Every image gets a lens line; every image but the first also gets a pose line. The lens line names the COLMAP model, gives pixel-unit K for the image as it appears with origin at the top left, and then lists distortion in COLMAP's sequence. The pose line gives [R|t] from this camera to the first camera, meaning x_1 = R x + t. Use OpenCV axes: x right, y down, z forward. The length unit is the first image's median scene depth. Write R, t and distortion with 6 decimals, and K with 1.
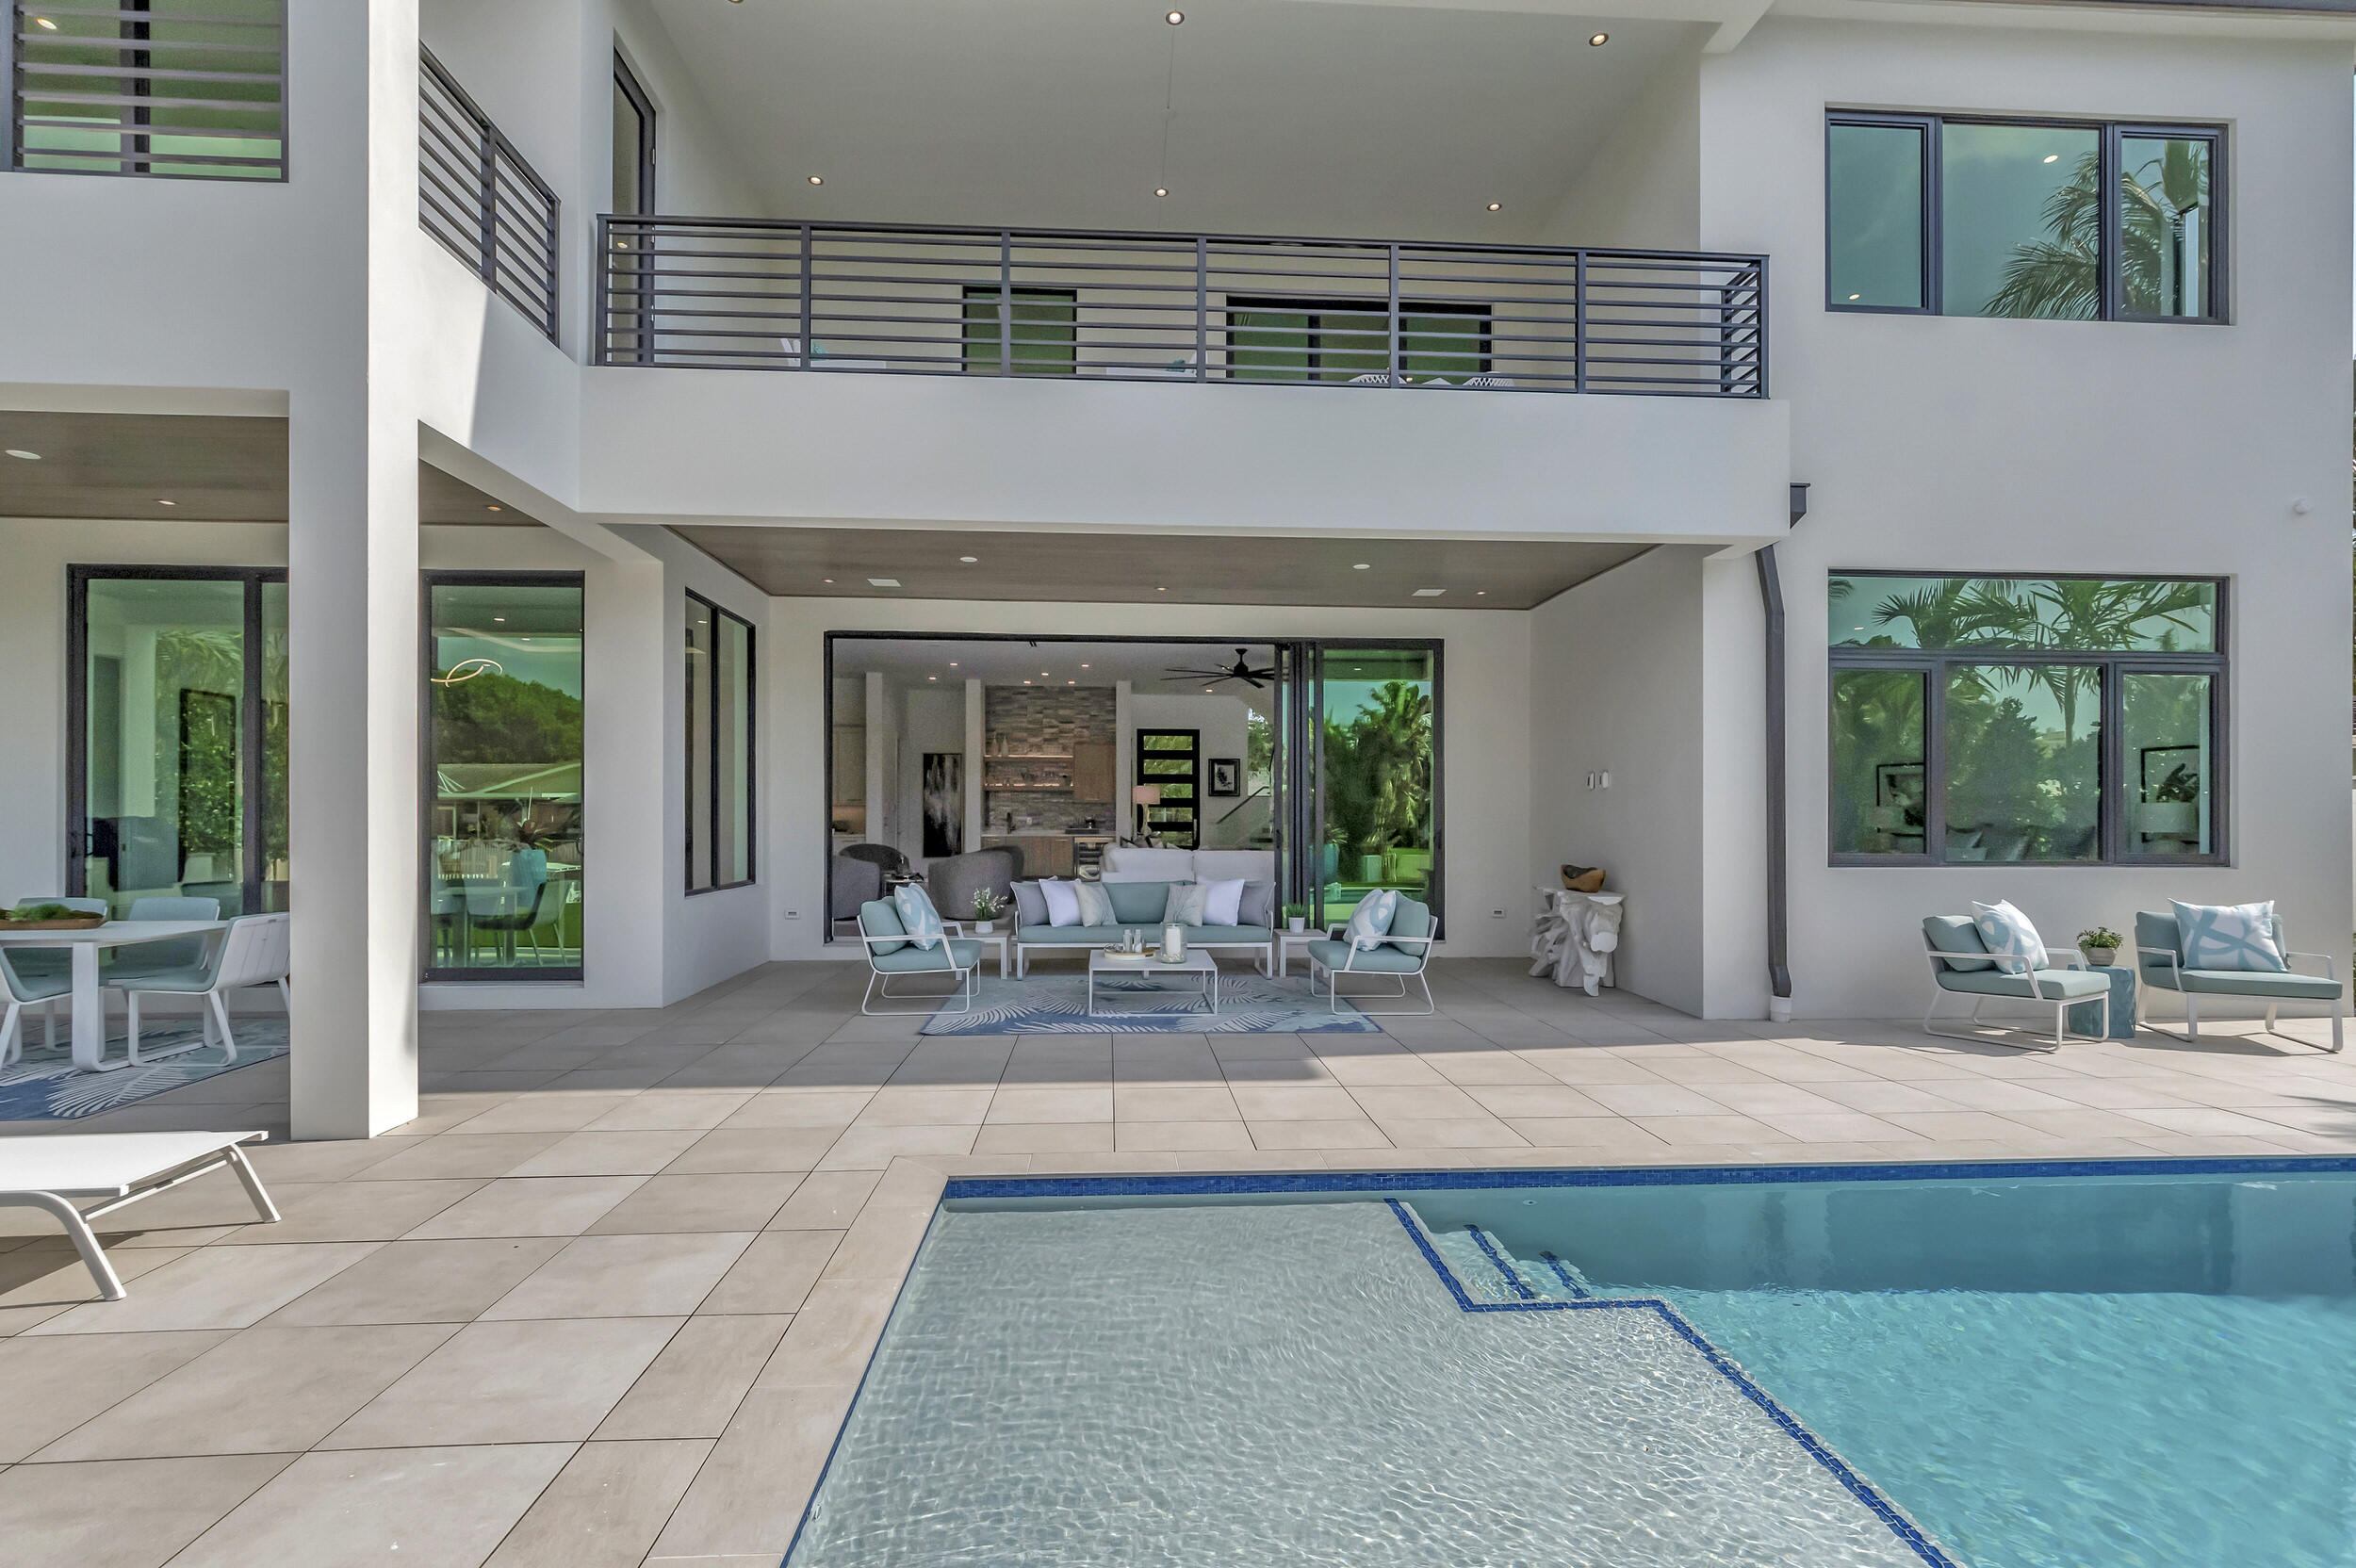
lens RADIAL K [[1040.4, 0, 1163.1], [0, 1040.4, 808.1], [0, 0, 1]] dist [-0.007365, 0.001777]
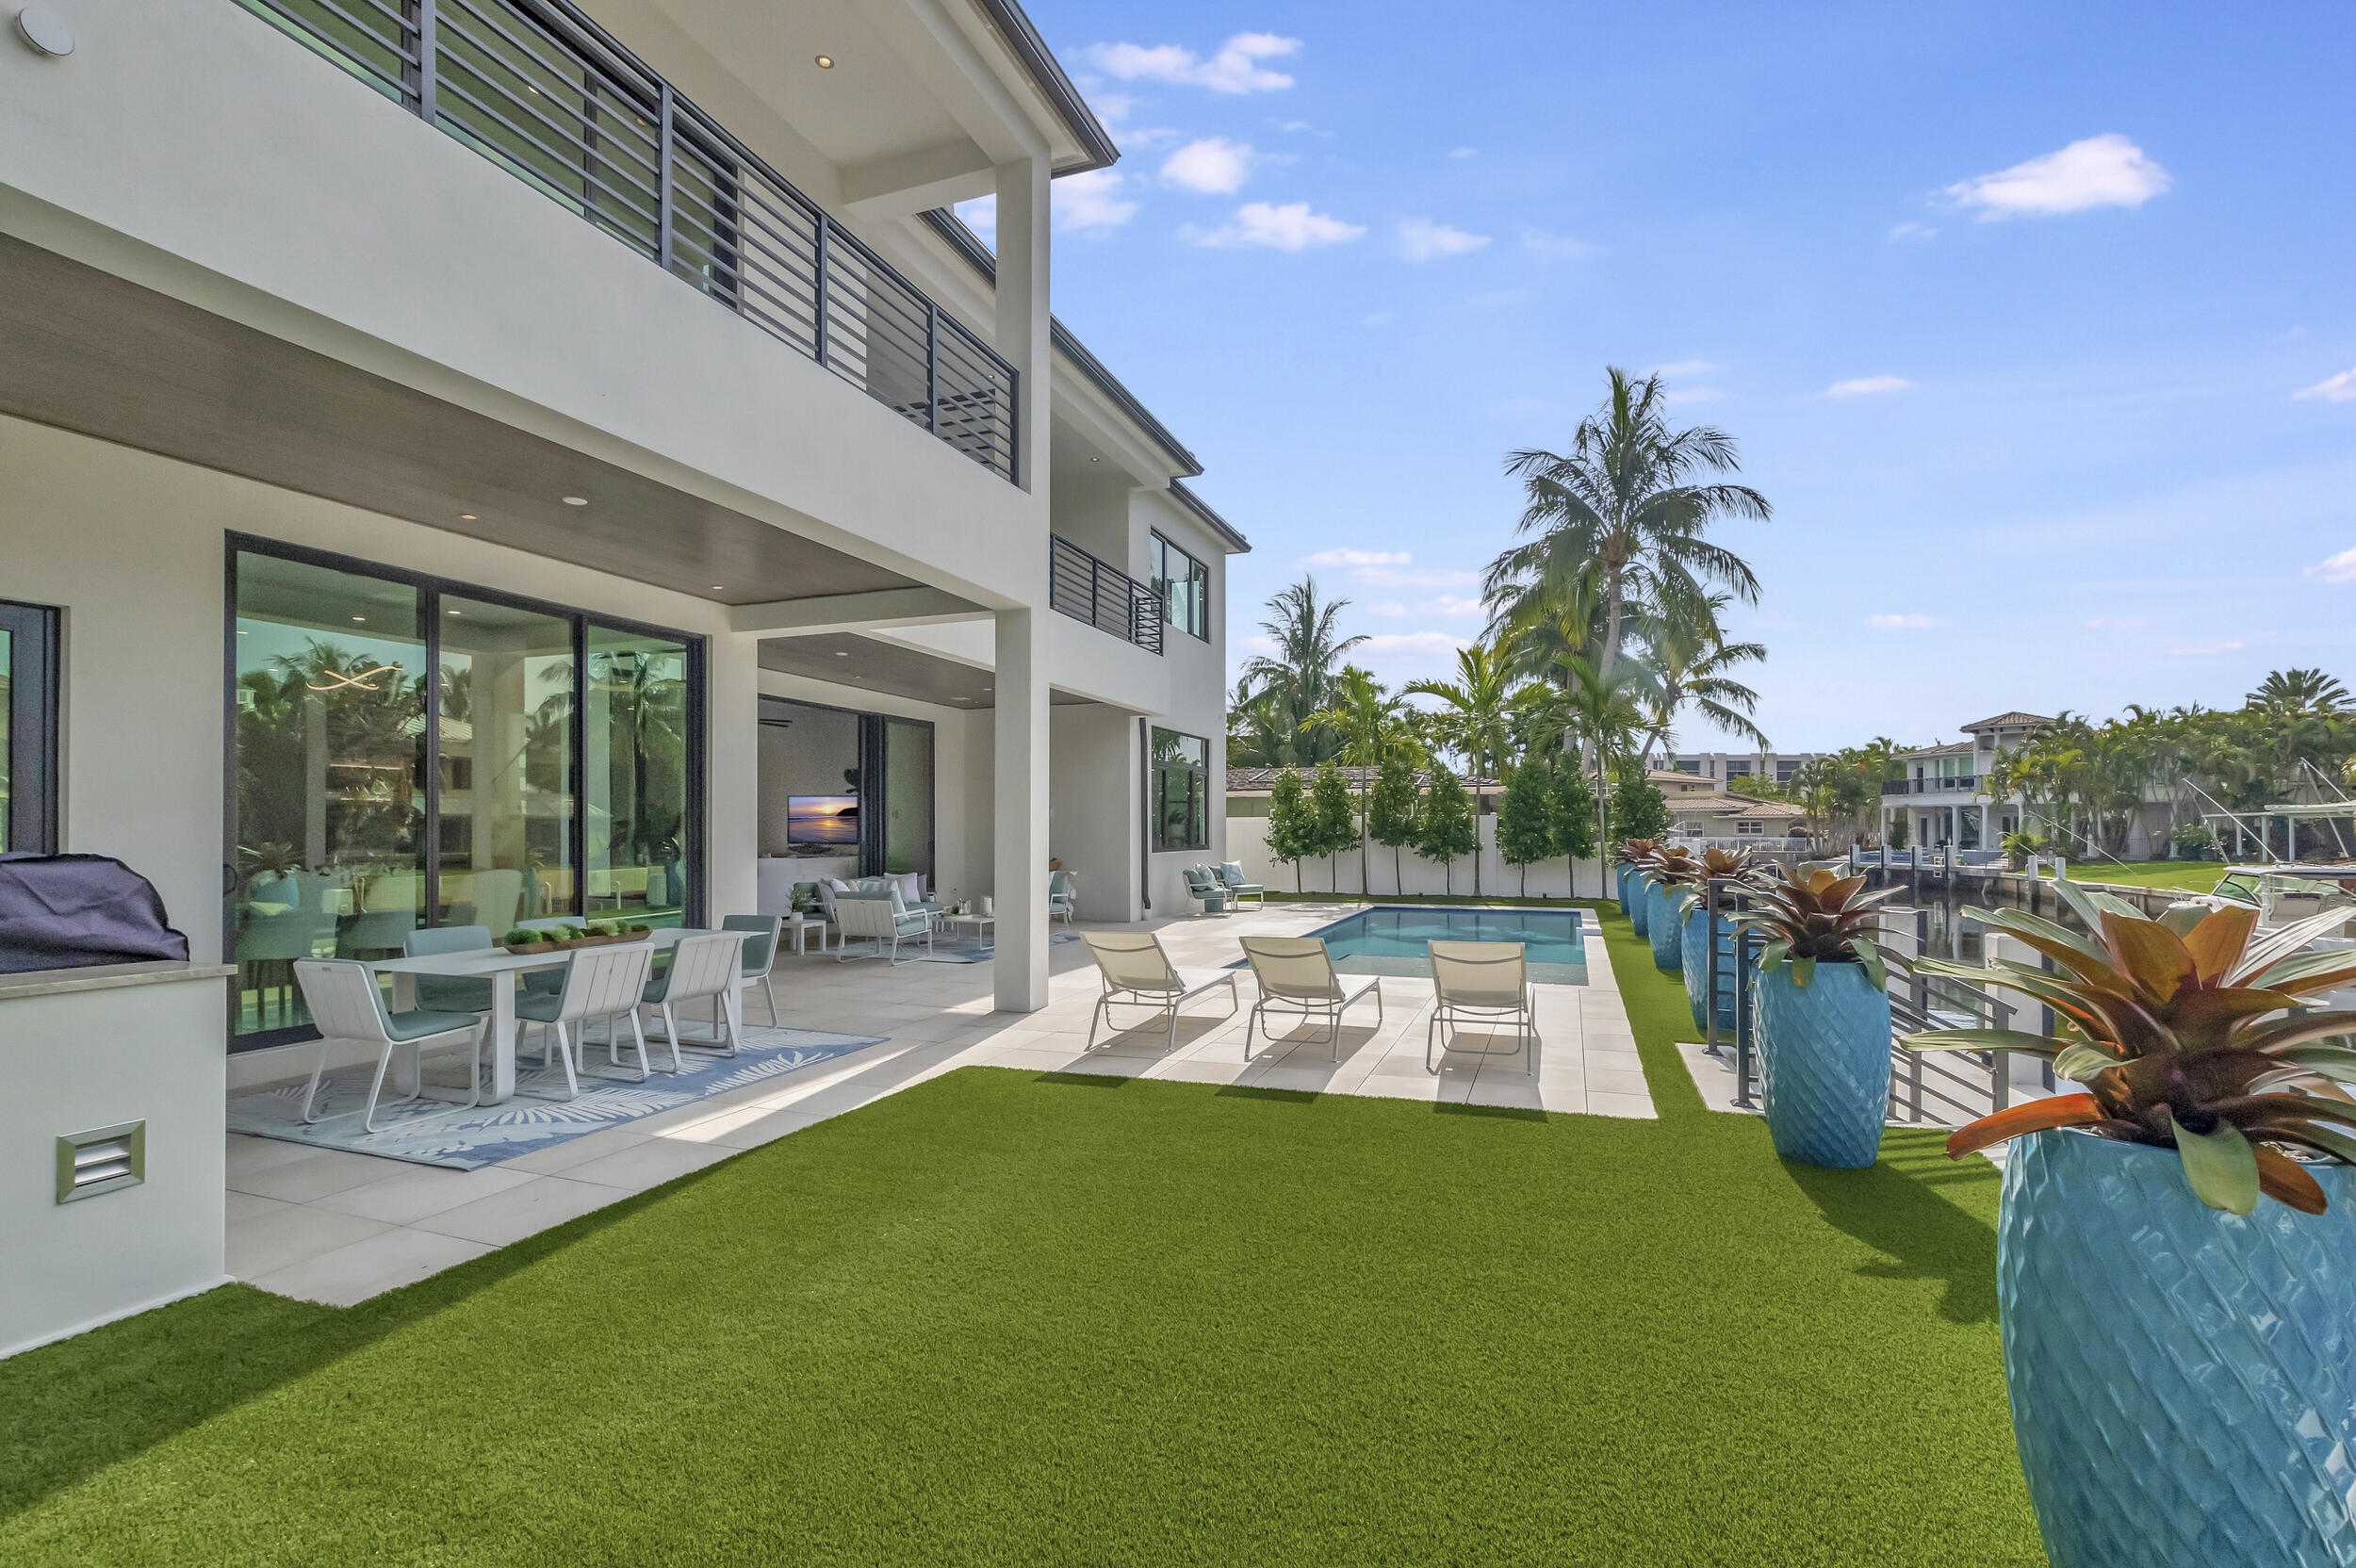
lens RADIAL K [[1040.4, 0, 1170.5], [0, 1040.4, 808.8], [0, 0, 1]] dist [-0.007365, 0.001777]
pose [[0.405760, 0.012512, 0.913894, -1.436025], [-0.001480, 0.999914, -0.013032, -0.011171], [-0.913979, 0.003936, 0.405743, 0.011800]]
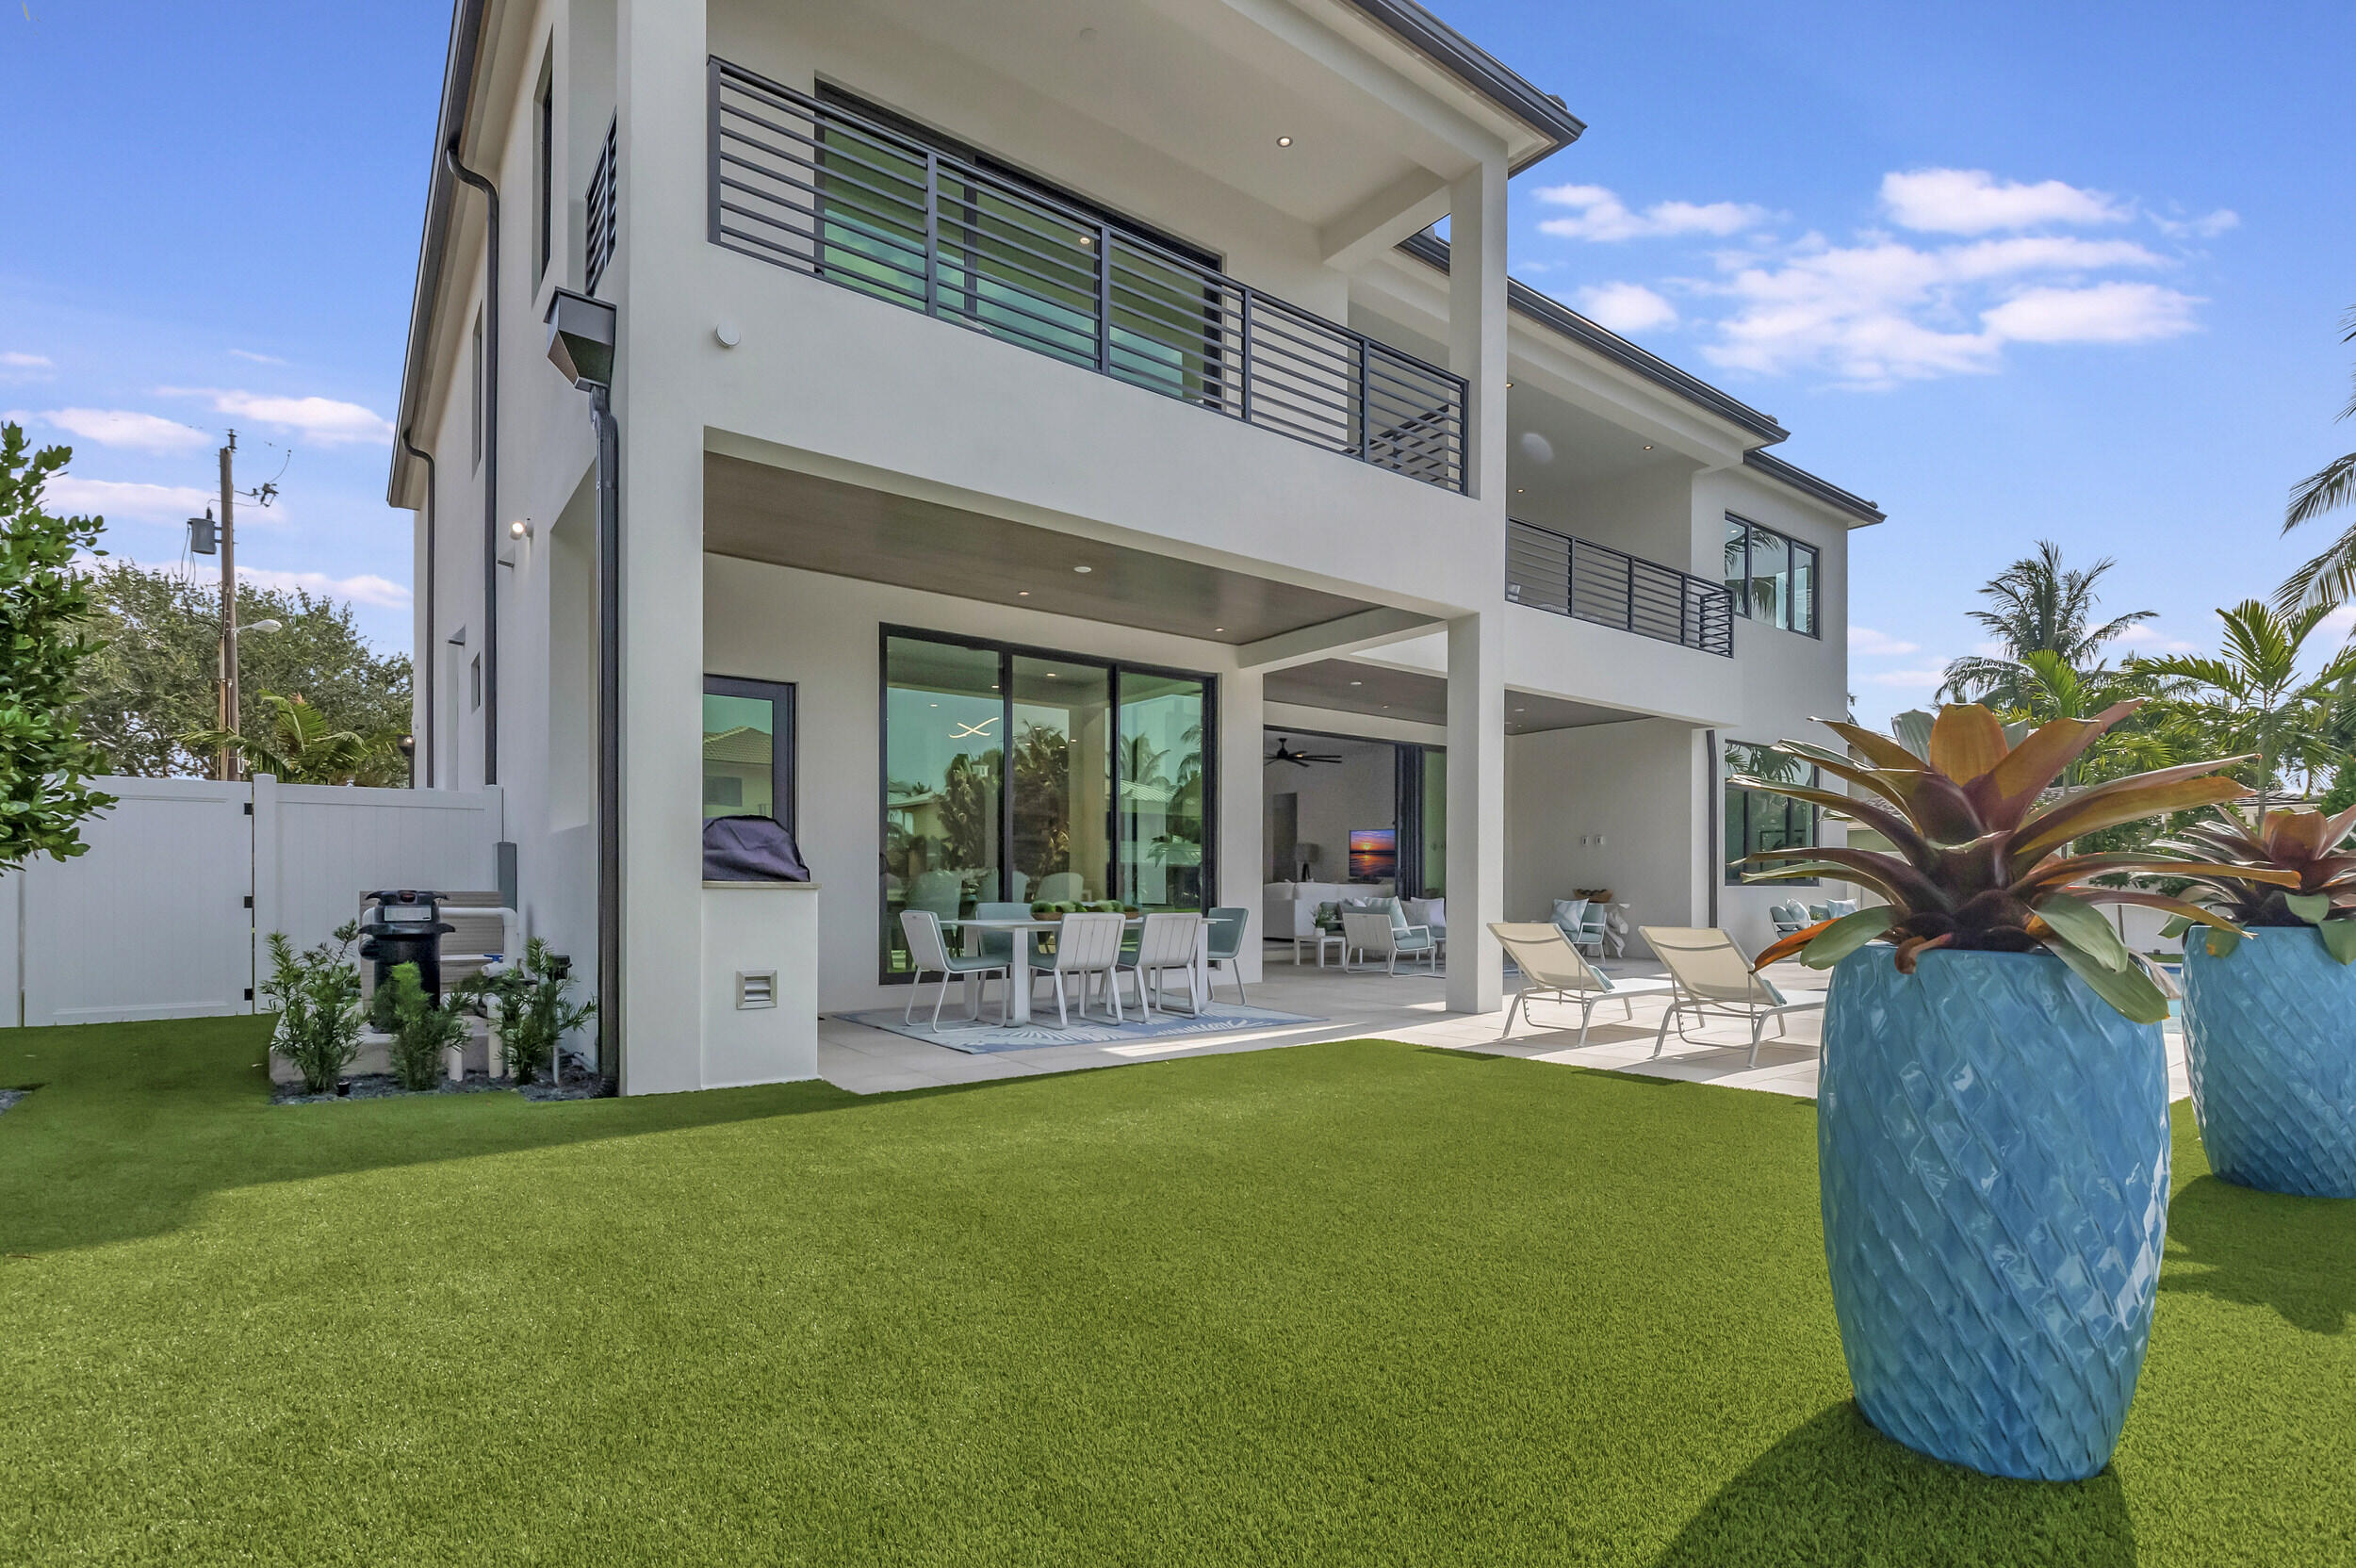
lens RADIAL K [[1121.6, 0, 1202.1], [0, 1121.6, 880.4], [0, 0, 1]] dist [-0.009586, -0.002167]
pose [[0.824728, 0.001755, 0.565526, -1.412966], [-0.002974, 0.999995, 0.001234, 0.046868], [-0.565521, -0.002700, 0.824729, -0.228737]]
